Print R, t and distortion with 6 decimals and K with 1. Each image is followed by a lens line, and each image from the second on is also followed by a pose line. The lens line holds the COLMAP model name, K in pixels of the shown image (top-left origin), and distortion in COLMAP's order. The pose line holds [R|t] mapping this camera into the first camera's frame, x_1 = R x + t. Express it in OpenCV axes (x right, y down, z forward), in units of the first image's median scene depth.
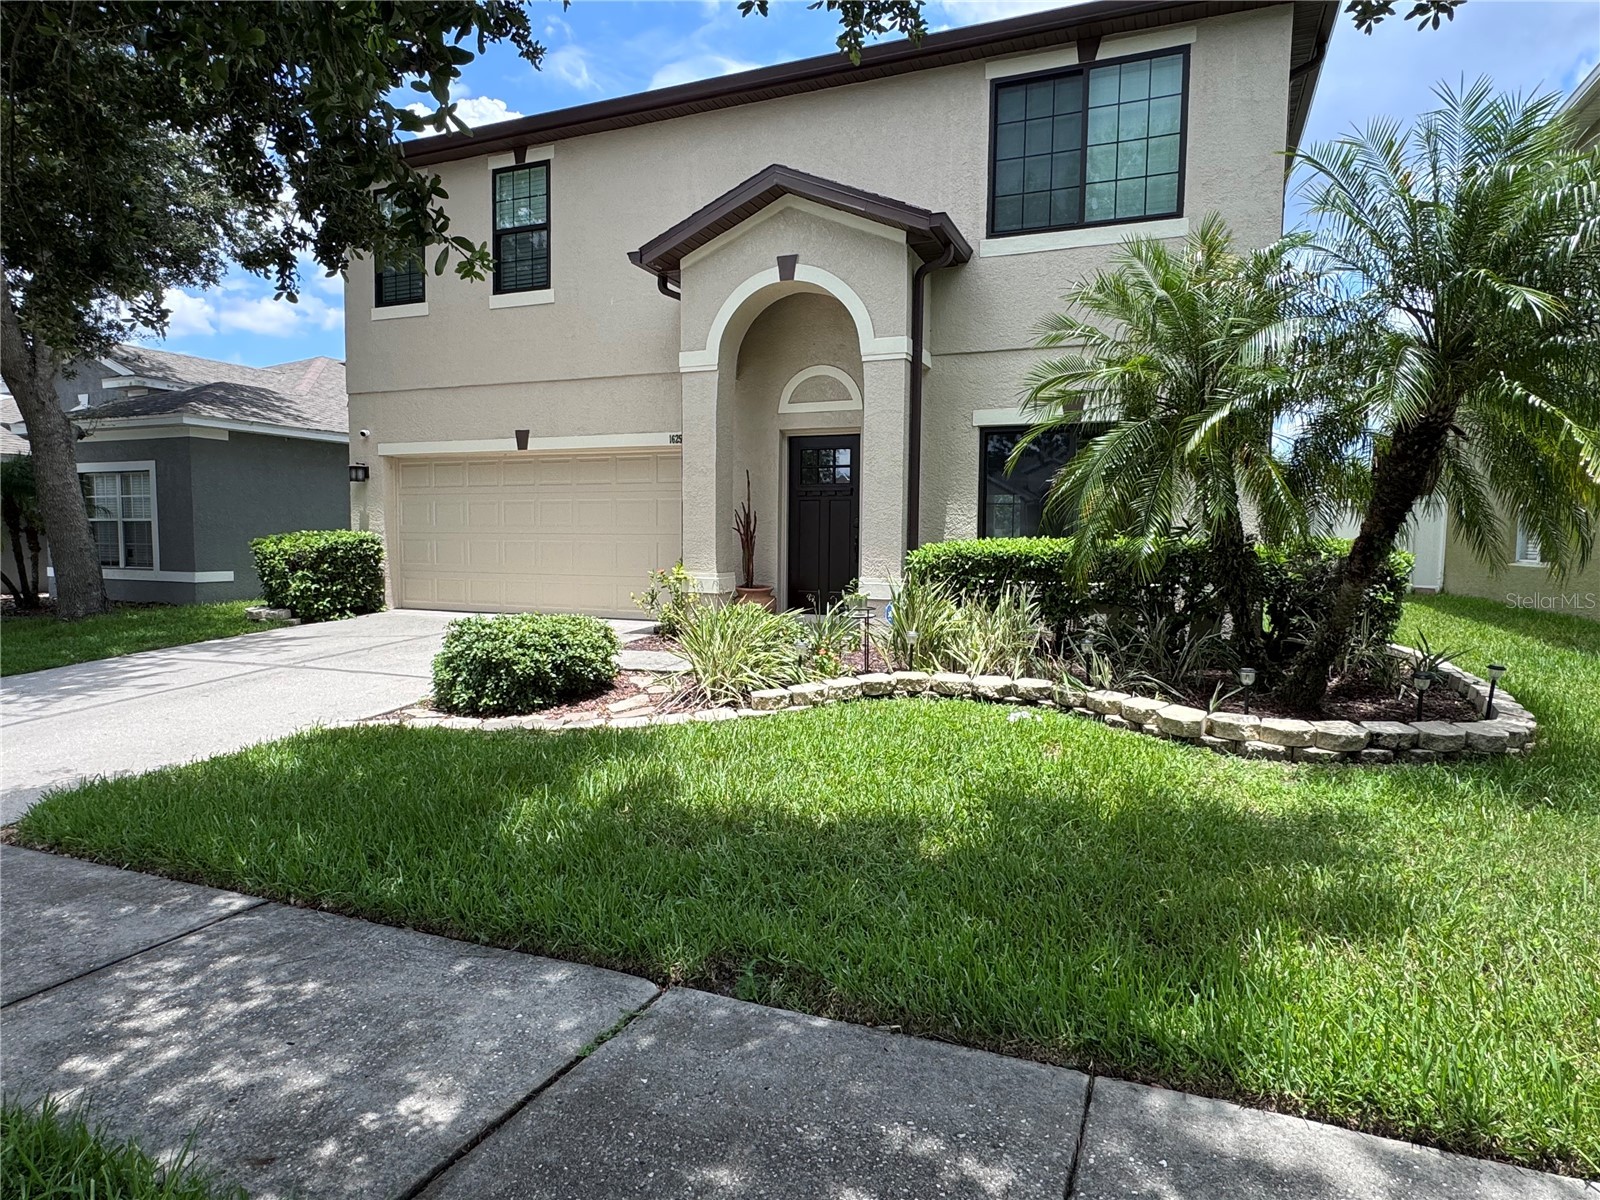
lens RADIAL K [[926.6, 0, 800.0], [0, 926.6, 600.0], [0, 0, 1]] dist [-0.001508, -0.000073]
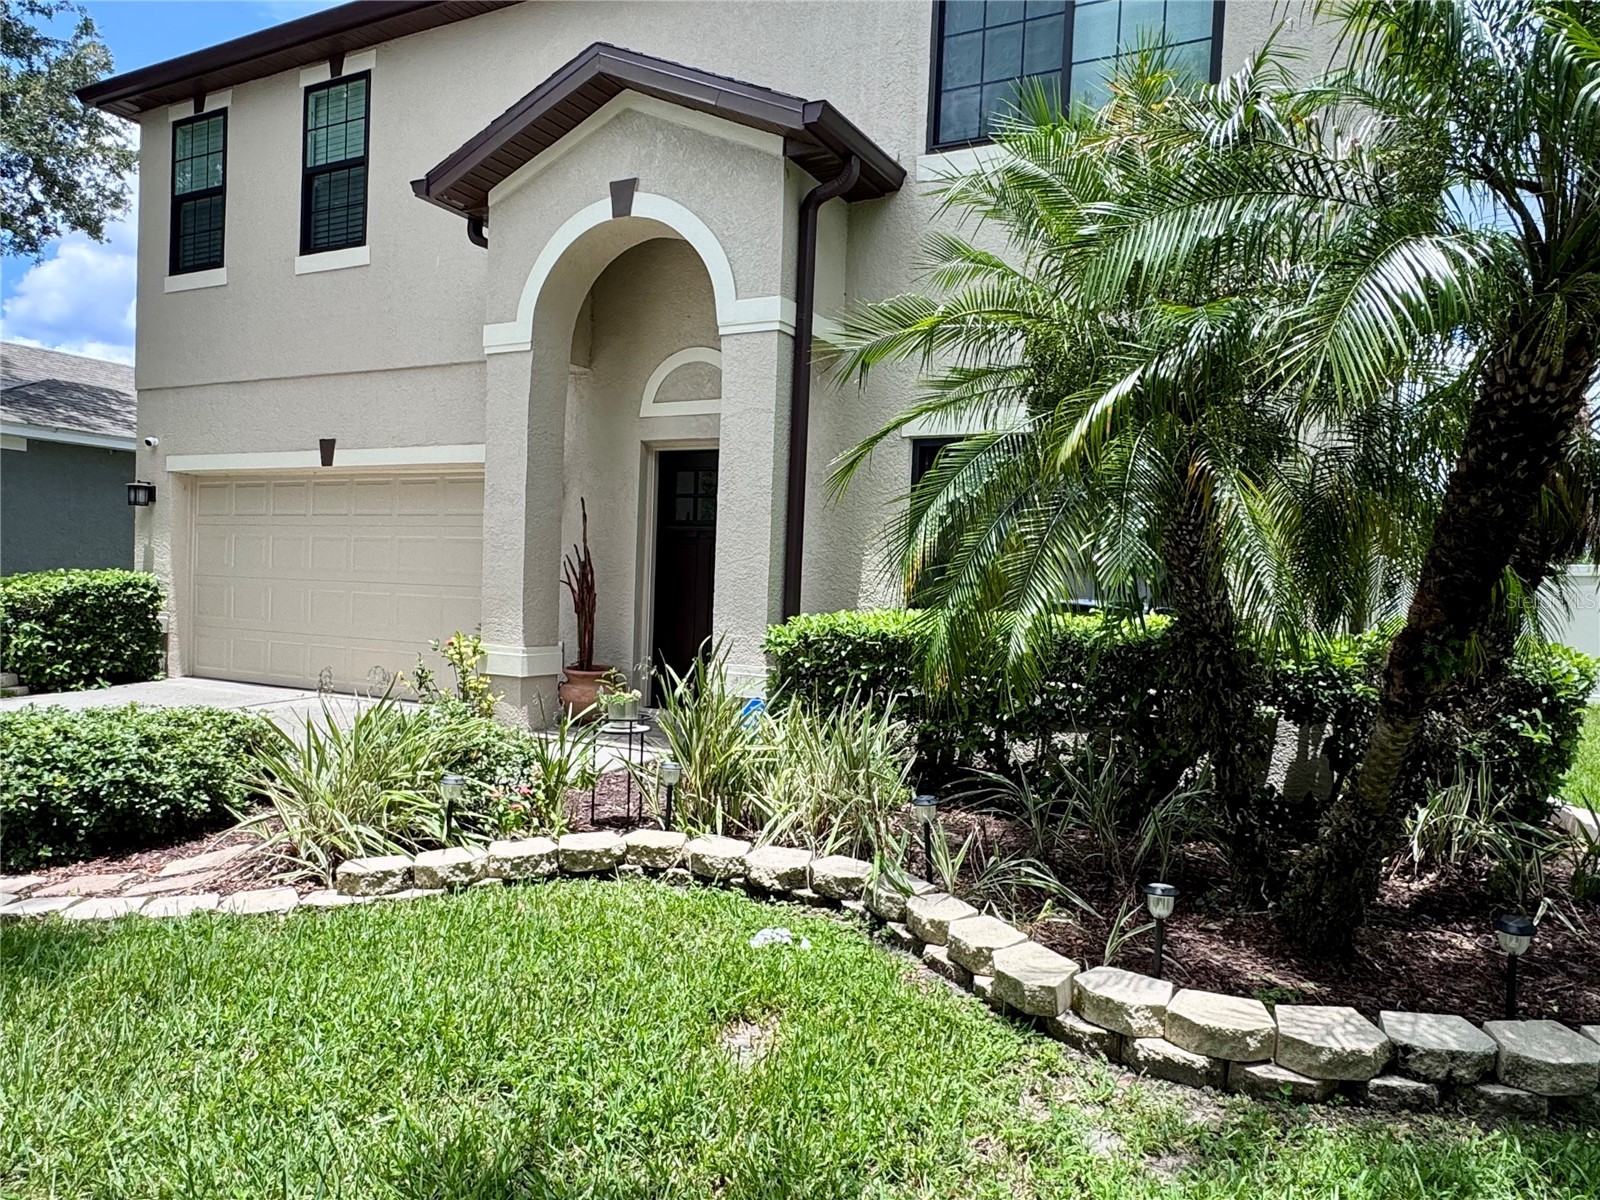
lens RADIAL K [[1115.8, 0, 800.6], [0, 1115.8, 628.9], [0, 0, 1]] dist [-0.003147, 0.000057]
pose [[0.994510, 0.032751, -0.099388, 0.206129], [-0.036333, 0.998746, -0.034451, -0.023097], [0.098135, 0.037873, 0.994452, 0.220045]]
